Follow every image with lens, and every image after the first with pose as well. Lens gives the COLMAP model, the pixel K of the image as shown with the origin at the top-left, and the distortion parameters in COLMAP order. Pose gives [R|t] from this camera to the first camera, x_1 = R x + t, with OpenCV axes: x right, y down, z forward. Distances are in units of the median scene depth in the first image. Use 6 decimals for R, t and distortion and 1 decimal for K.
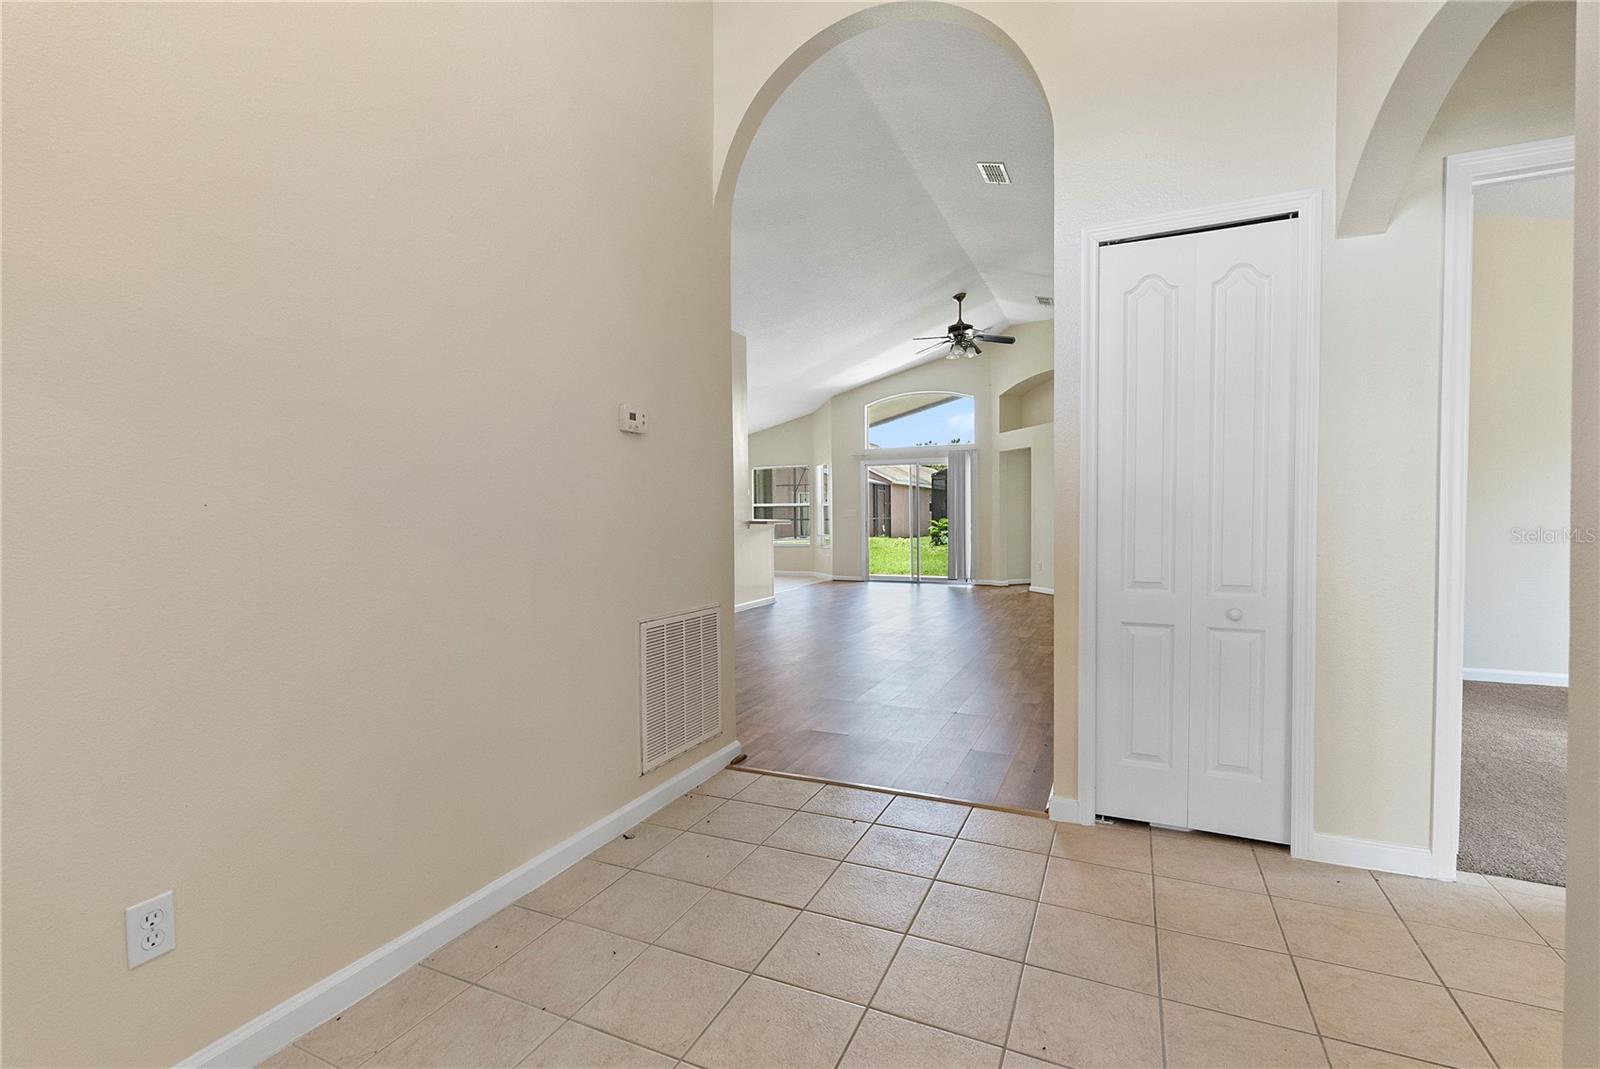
lens RADIAL K [[705.0, 0, 797.9], [0, 705.0, 535.3], [0, 0, 1]] dist [0.000374, -0.002961]
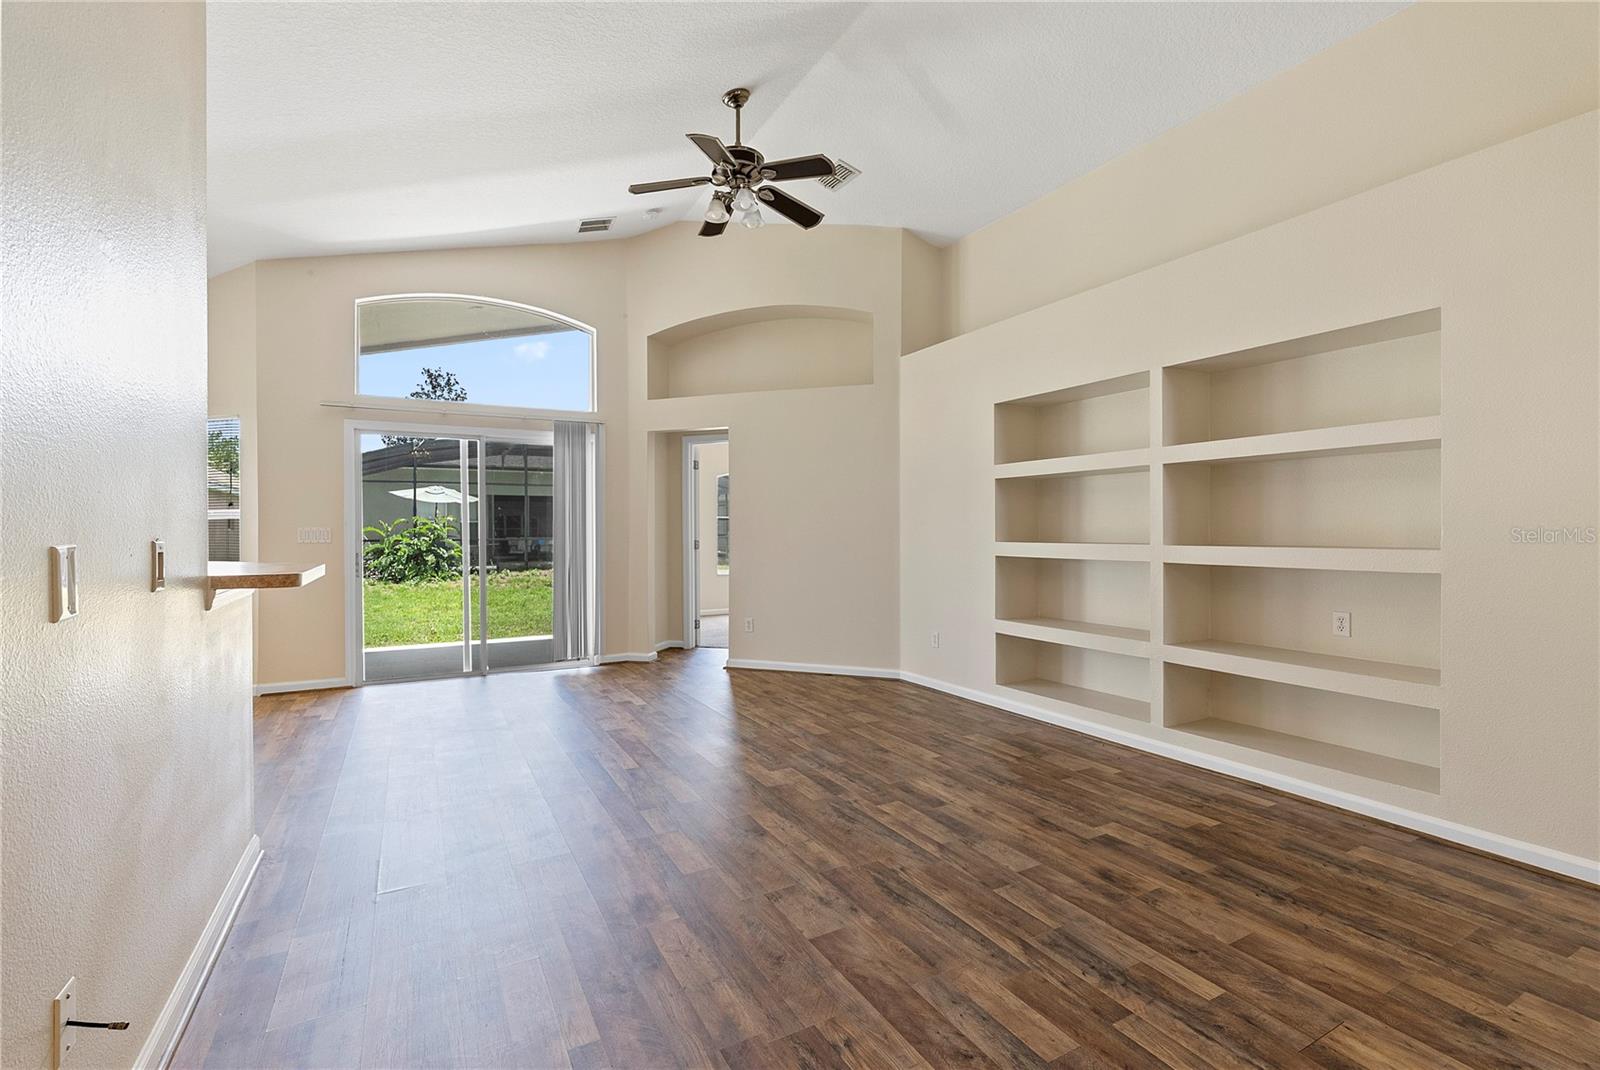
lens RADIAL K [[705.0, 0, 780.4], [0, 705.0, 522.9], [0, 0, 1]] dist [0.000374, -0.002961]
pose [[0.596835, 0.005562, 0.802345, -0.110412], [0.016648, 0.999675, -0.019314, -0.029265], [-0.802191, 0.024885, 0.596548, 0.547810]]
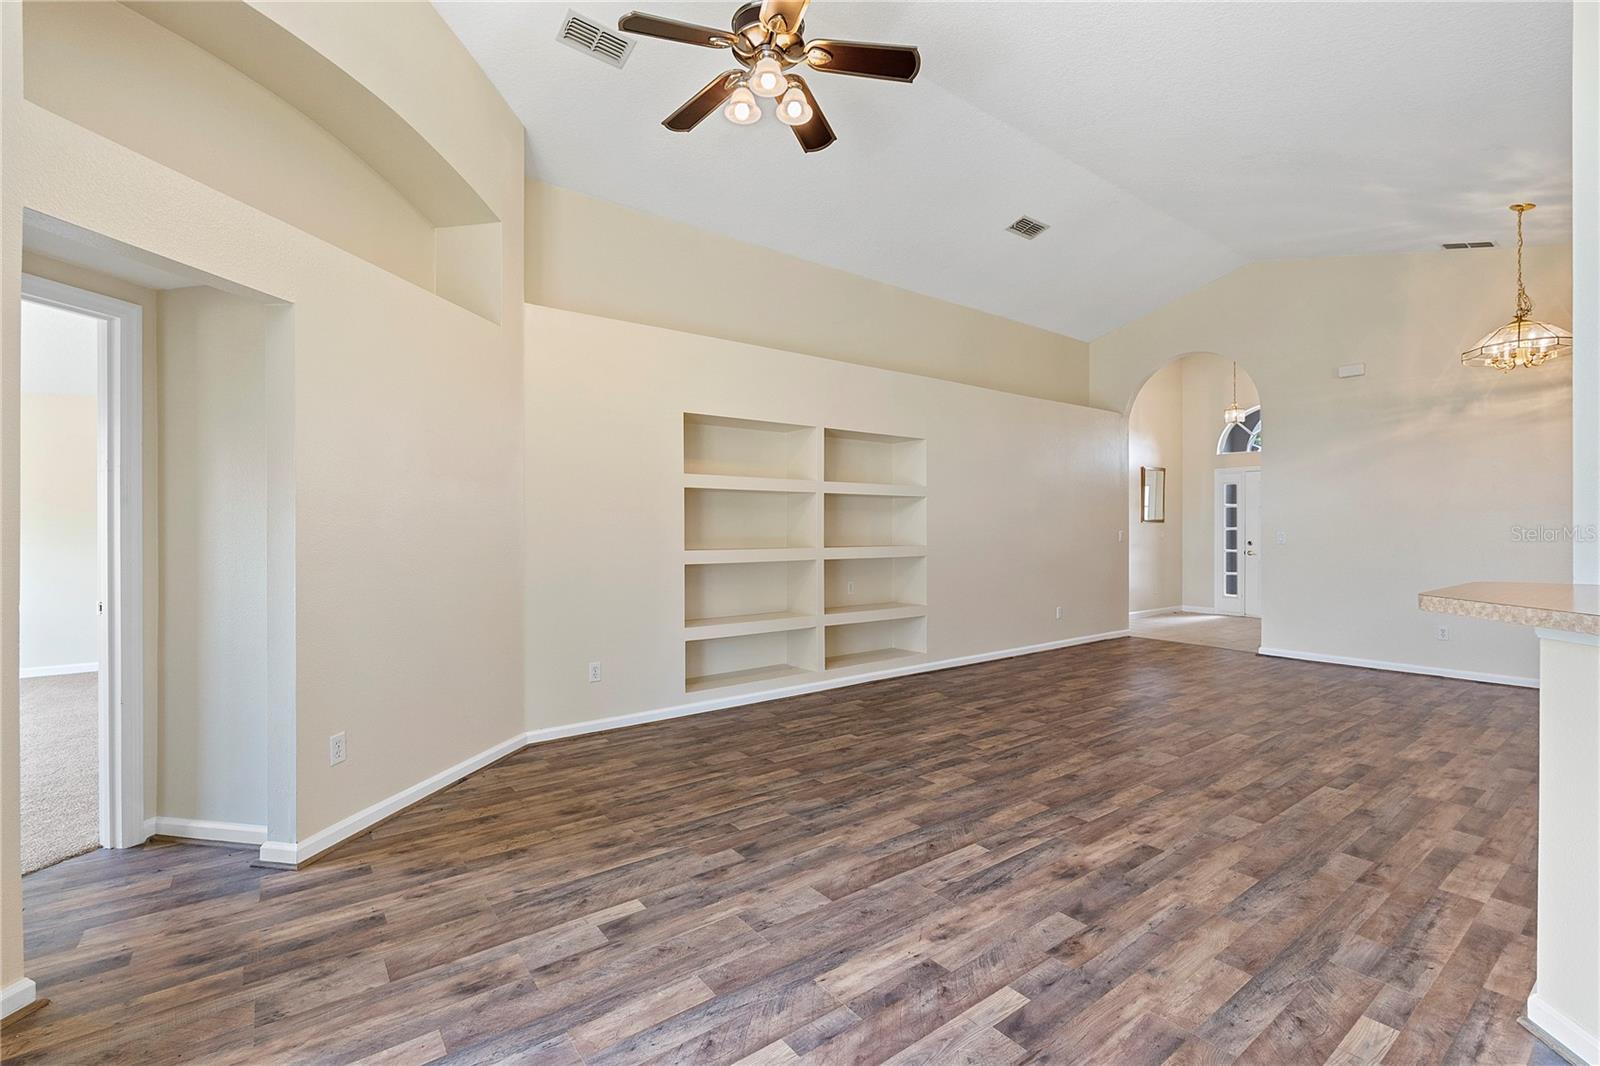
lens RADIAL K [[705.0, 0, 801.4], [0, 705.0, 530.4], [0, 0, 1]] dist [0.000374, -0.002961]
pose [[-0.880319, 0.000601, 0.474382, 0.055383], [0.011741, 0.999721, 0.020520, -0.049272], [-0.474237, 0.023634, -0.880080, 1.101931]]
